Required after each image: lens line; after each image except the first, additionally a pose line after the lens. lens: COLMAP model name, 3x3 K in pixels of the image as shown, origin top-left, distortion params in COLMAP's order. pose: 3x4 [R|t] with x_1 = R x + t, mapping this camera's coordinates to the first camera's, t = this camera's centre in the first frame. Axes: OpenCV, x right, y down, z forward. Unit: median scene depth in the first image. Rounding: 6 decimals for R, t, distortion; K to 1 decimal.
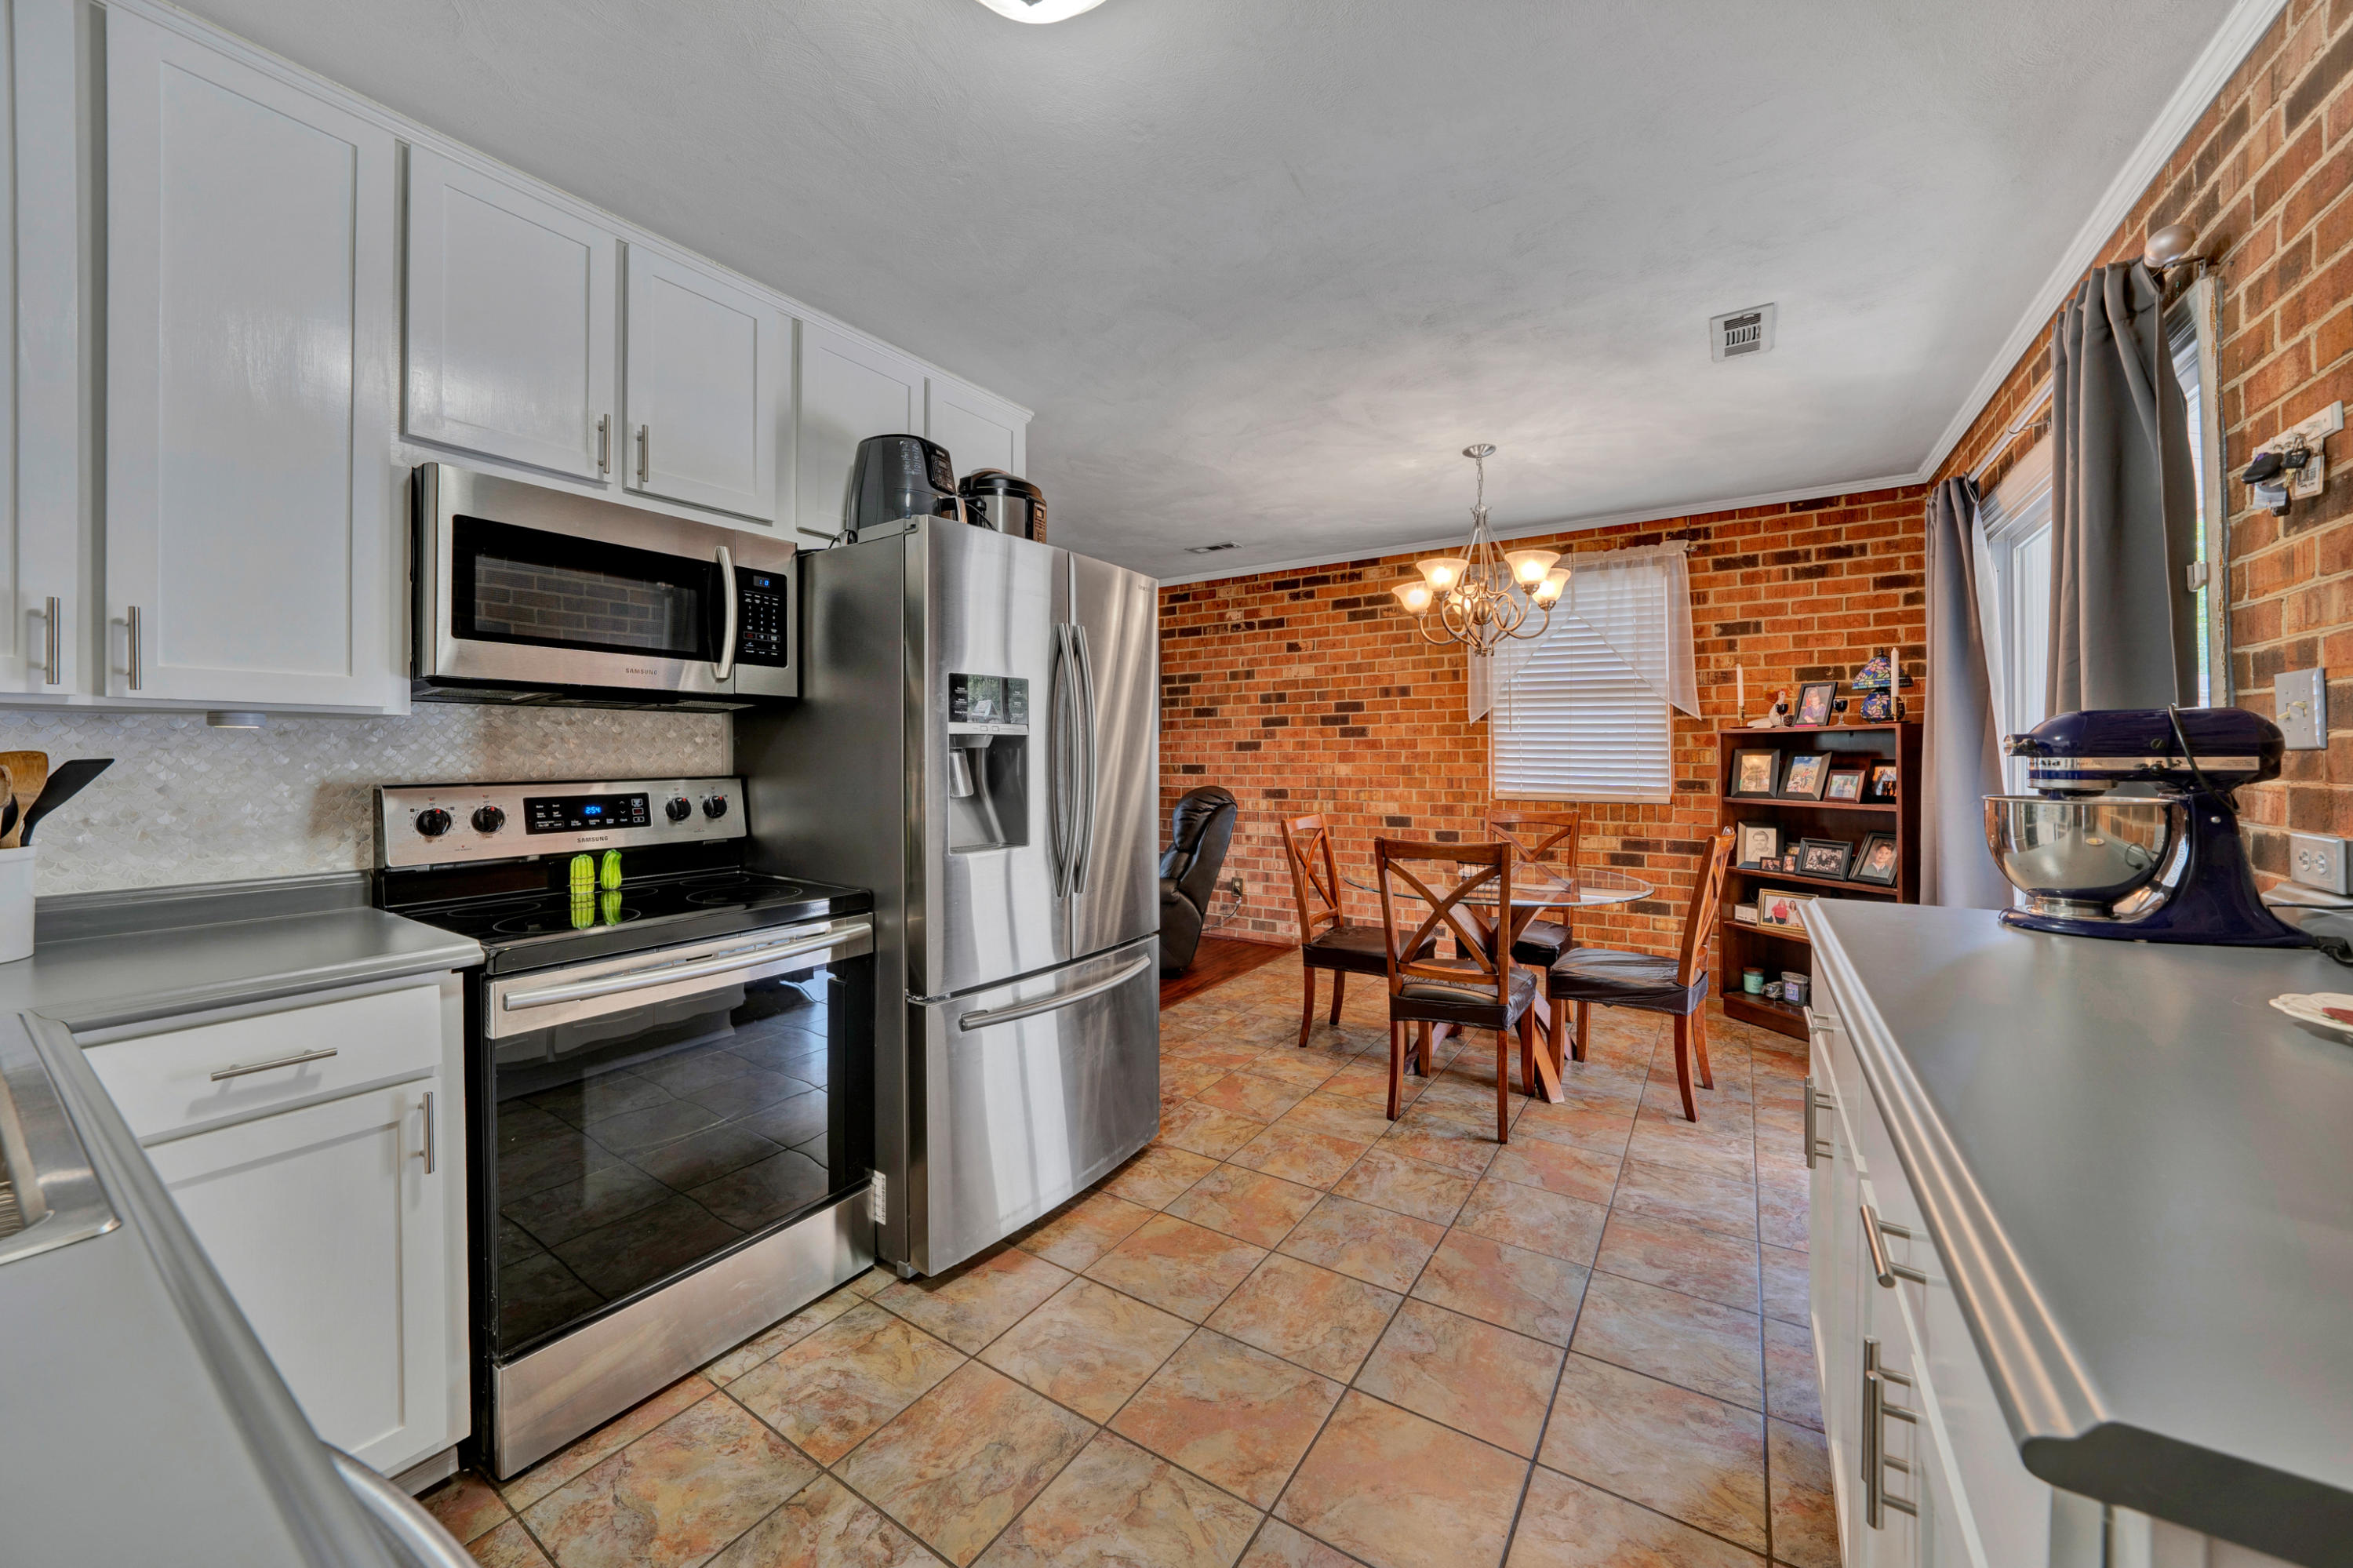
lens RADIAL K [[868.3, 0, 1172.4], [0, 868.3, 761.9], [0, 0, 1]] dist [-0.019820, 0.000206]
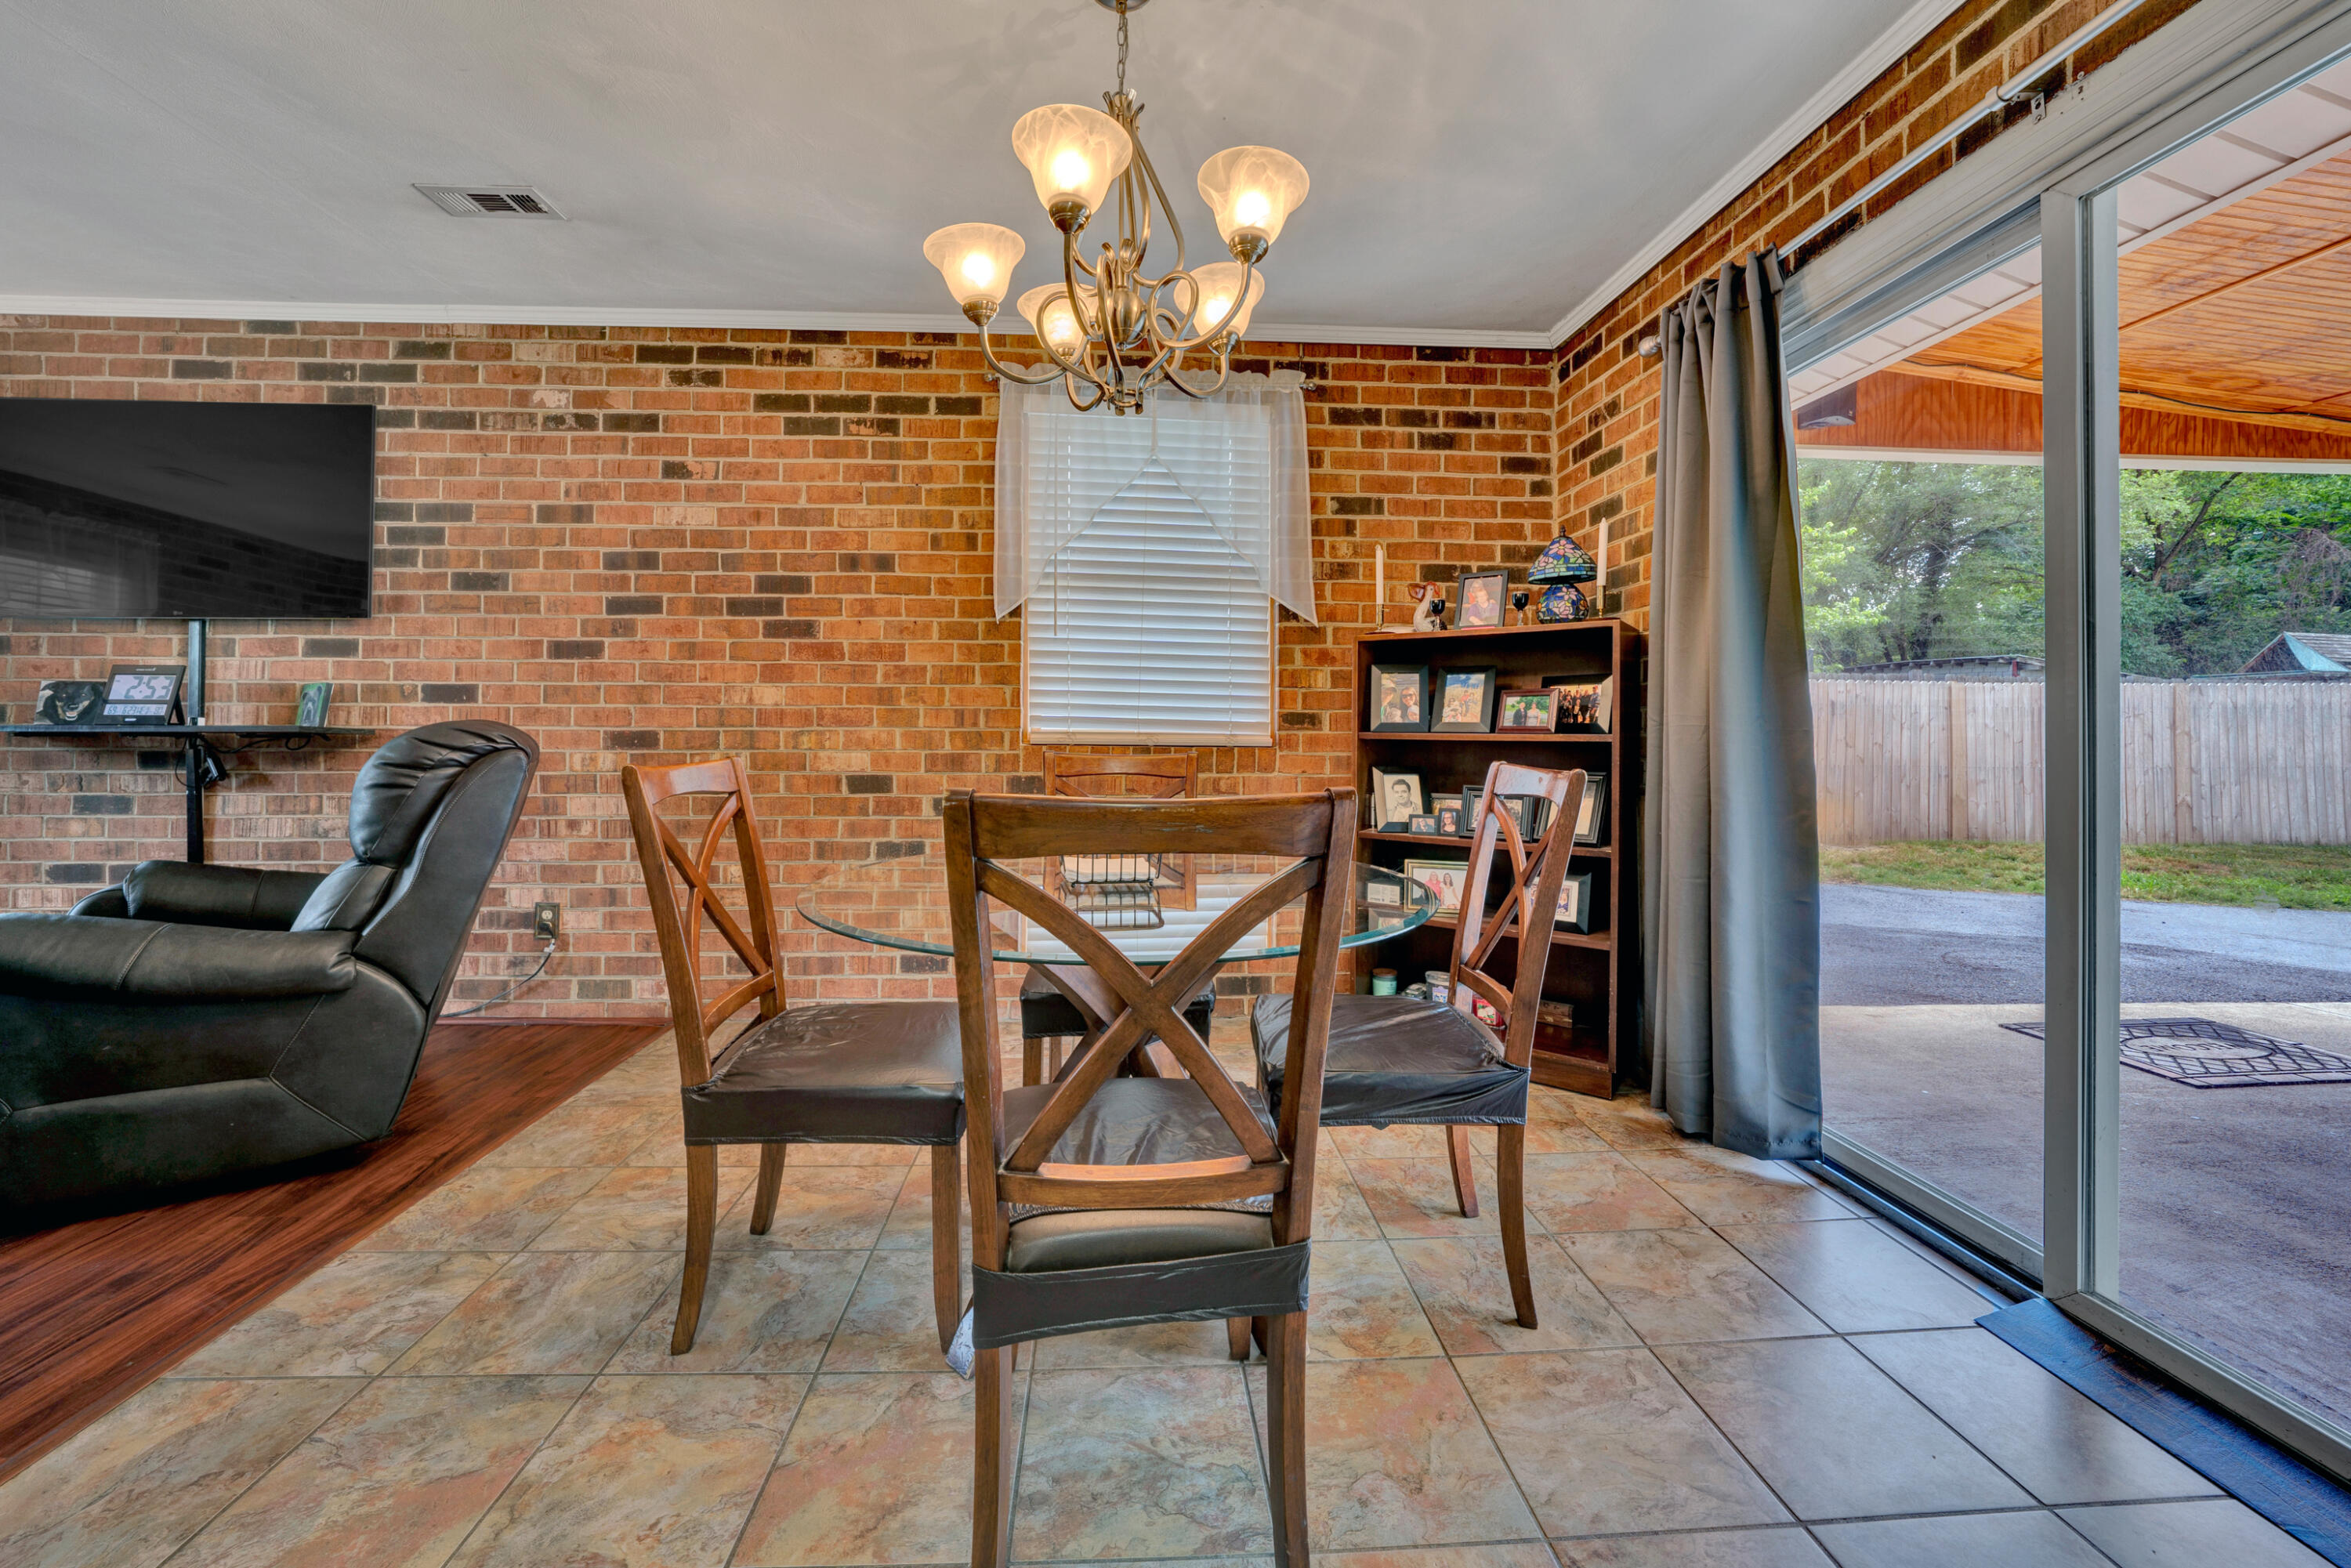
lens RADIAL K [[867.5, 0, 1156.7], [0, 867.5, 726.7], [0, 0, 1]] dist [-0.019820, 0.000206]
pose [[0.800217, 0.017246, 0.599462, 0.075253], [-0.007216, 0.999791, -0.019130, 0.047169], [-0.599667, 0.010983, 0.800174, 0.488583]]
